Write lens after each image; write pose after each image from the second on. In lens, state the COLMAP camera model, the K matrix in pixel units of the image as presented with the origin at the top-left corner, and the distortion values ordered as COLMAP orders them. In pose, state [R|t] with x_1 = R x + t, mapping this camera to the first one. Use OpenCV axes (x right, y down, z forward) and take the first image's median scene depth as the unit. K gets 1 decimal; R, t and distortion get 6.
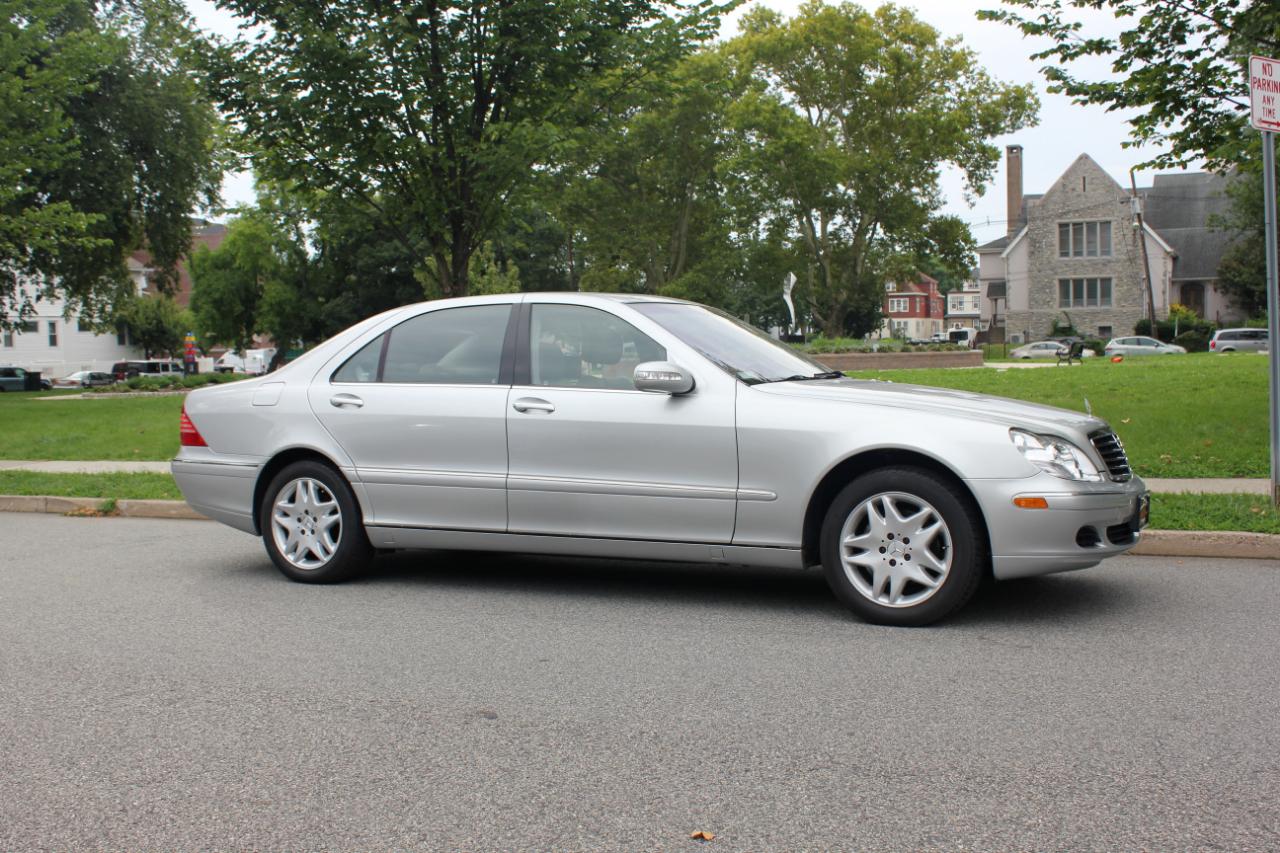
lens RADIAL K [[1347.5, 0, 640.0], [0, 1347.5, 426.5], [0, 0, 1]] dist [-0.127460, 0.151808]
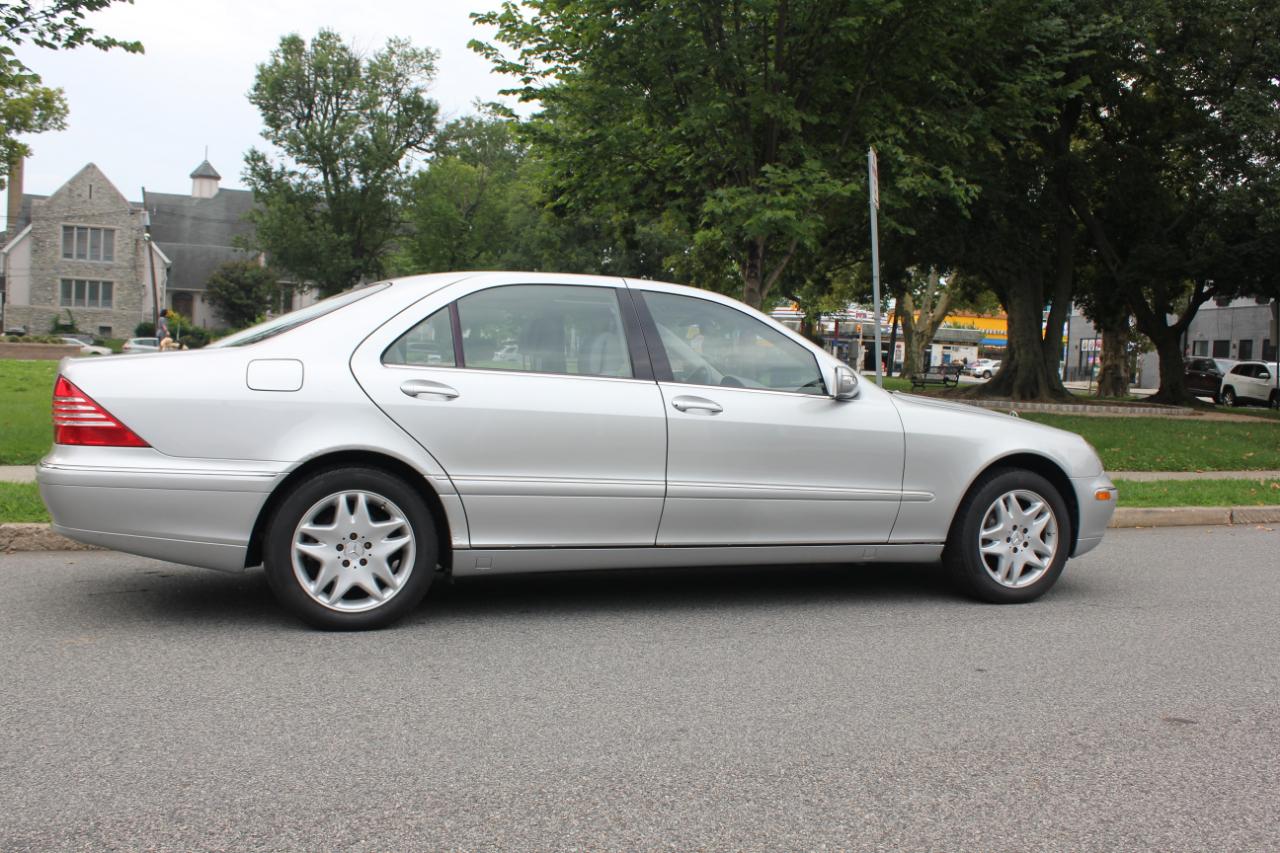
lens RADIAL K [[1204.5, 0, 639.3], [0, 1204.5, 428.6], [0, 0, 1]] dist [-0.152624, 0.160255]
pose [[0.674021, 0.012242, 0.738610, -0.110707], [-0.017529, 0.999846, -0.000576, 0.000254], [-0.738504, -0.012559, 0.674132, 0.075433]]
